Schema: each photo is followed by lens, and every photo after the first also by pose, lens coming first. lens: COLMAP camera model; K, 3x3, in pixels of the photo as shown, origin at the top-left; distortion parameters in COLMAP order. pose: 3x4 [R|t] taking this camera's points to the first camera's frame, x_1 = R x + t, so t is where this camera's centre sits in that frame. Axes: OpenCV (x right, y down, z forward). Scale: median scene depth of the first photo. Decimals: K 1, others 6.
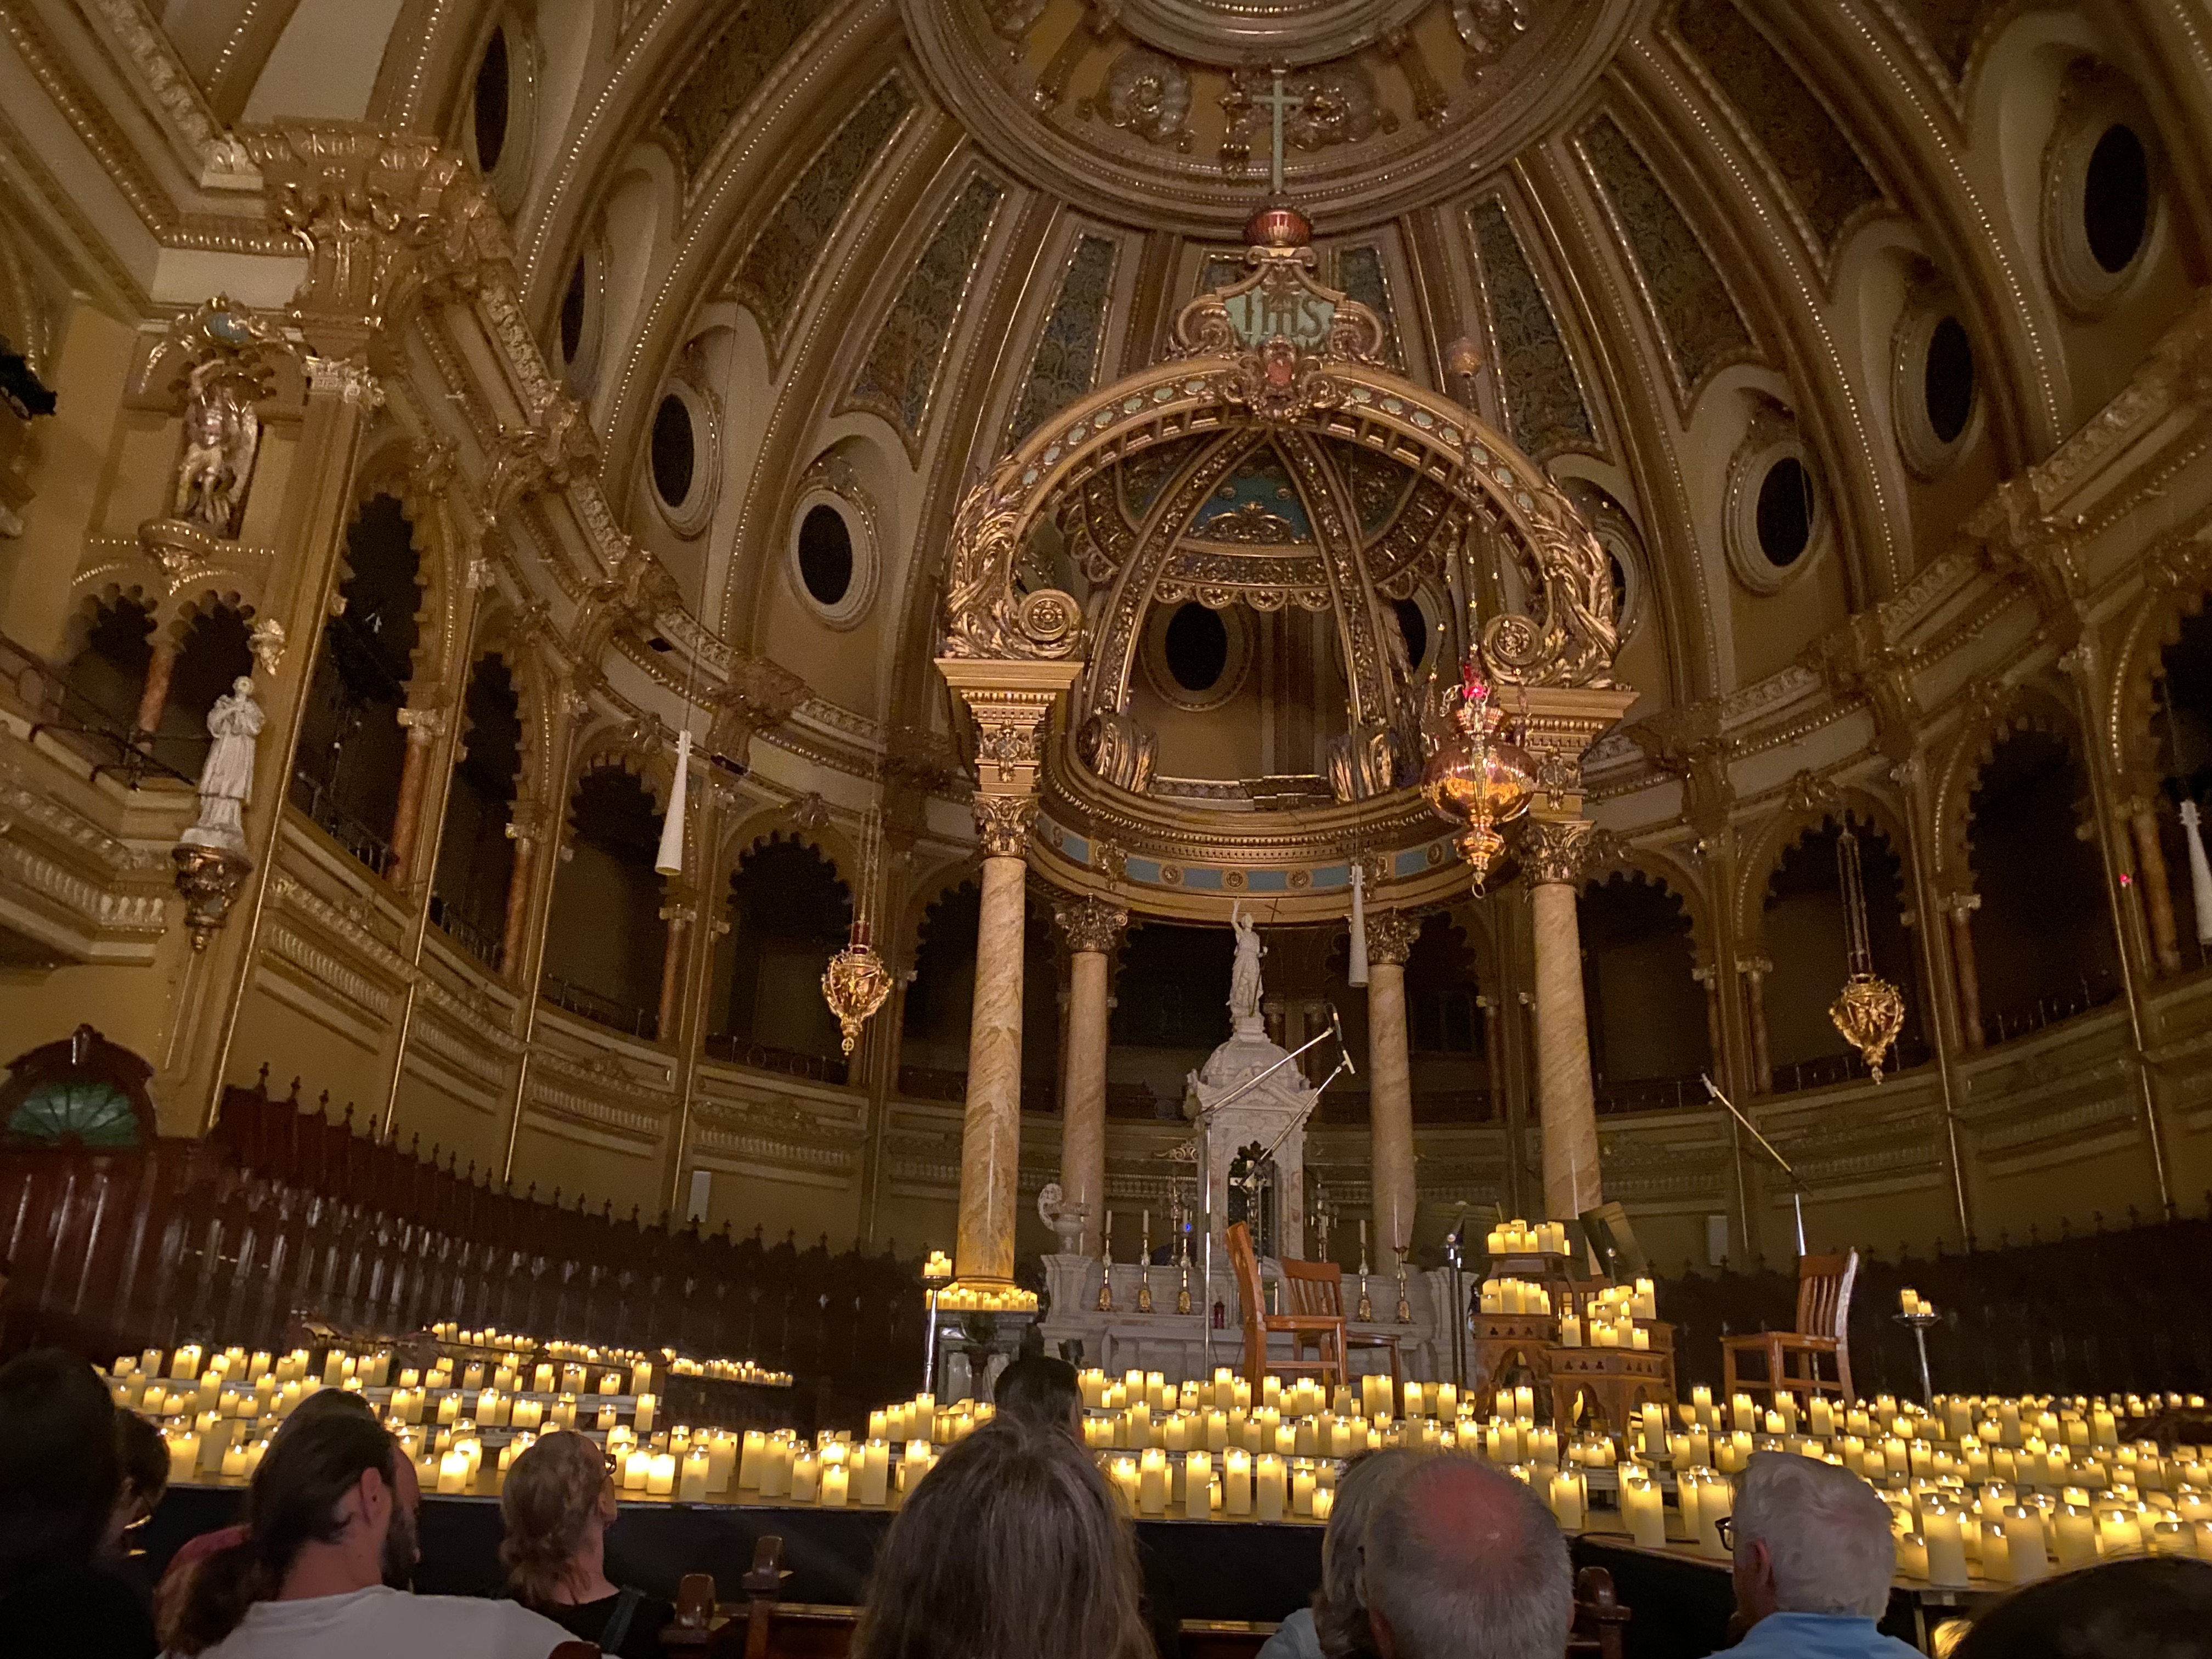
lens RADIAL K [[1677.4, 0, 1090.0], [0, 1677.4, 823.5], [0, 0, 1]] dist [0.069816, -0.103487]
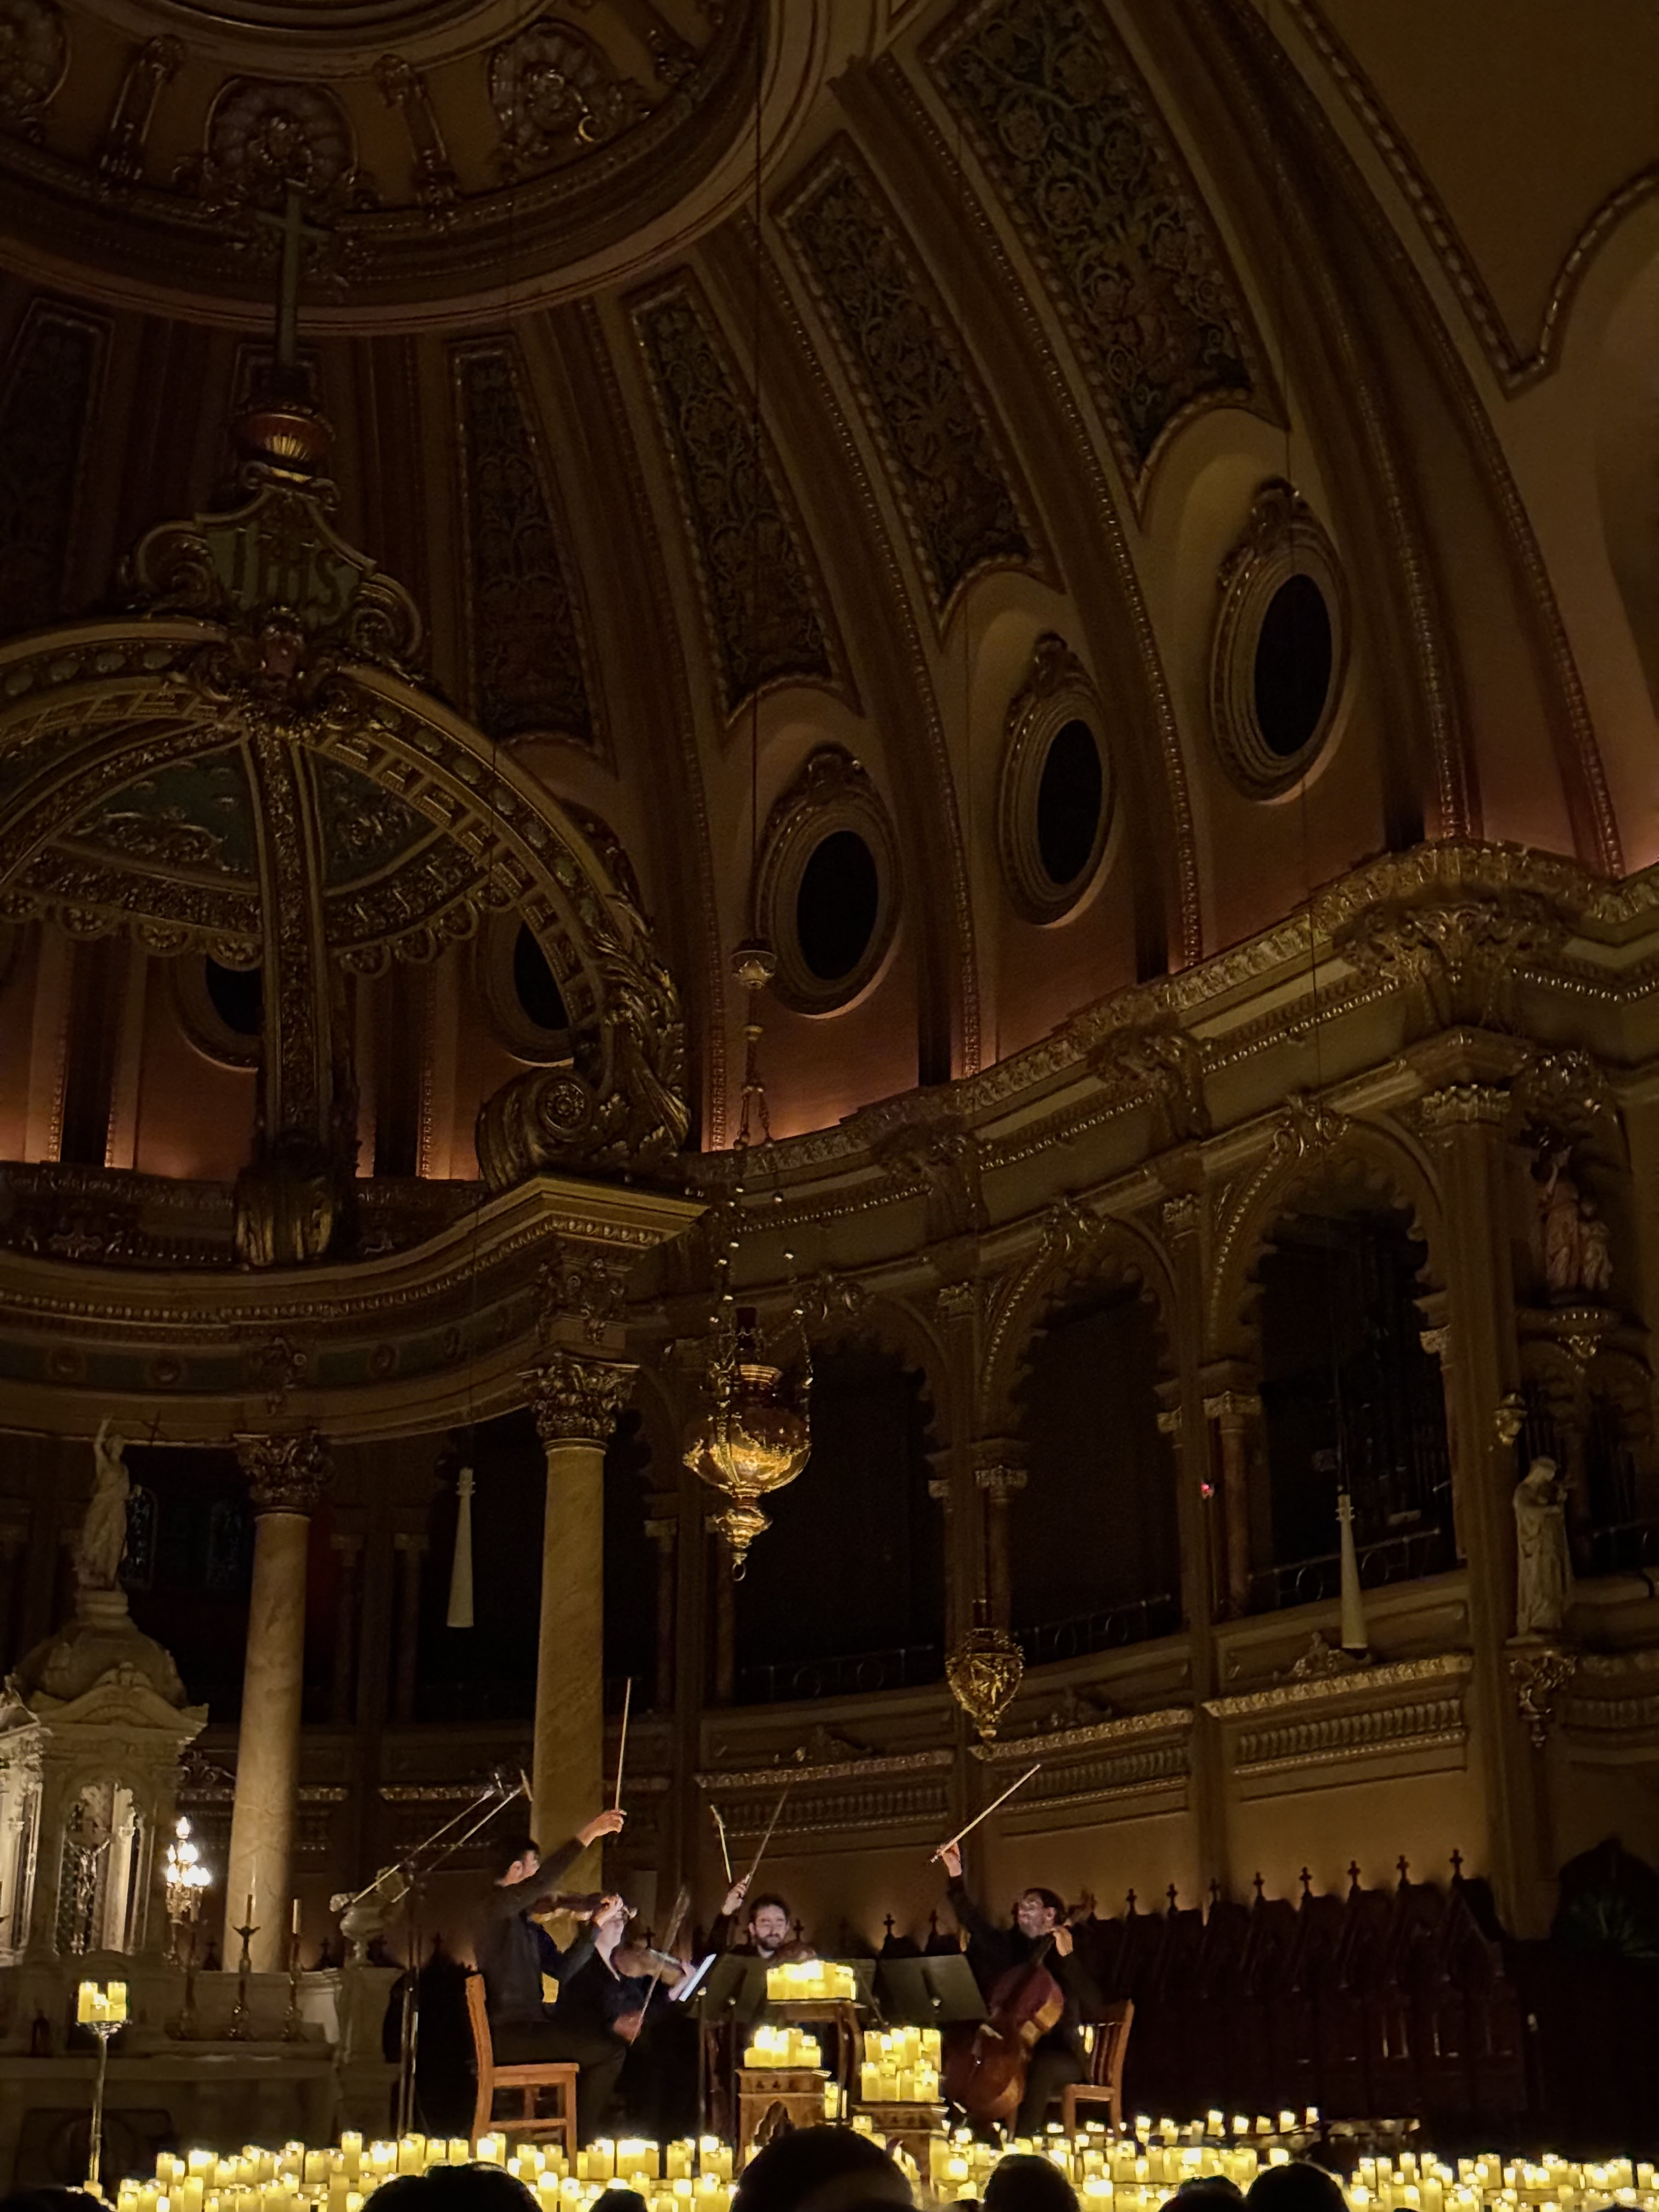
lens RADIAL K [[3101.9, 0, 829.3], [0, 3101.9, 1076.7], [0, 0, 1]] dist [0.053656, 0.055838]
pose [[0.876519, 0.124002, 0.465121, -0.245311], [-0.128961, 0.991421, -0.021287, -0.095842], [-0.463770, -0.041324, 0.884991, -0.220791]]
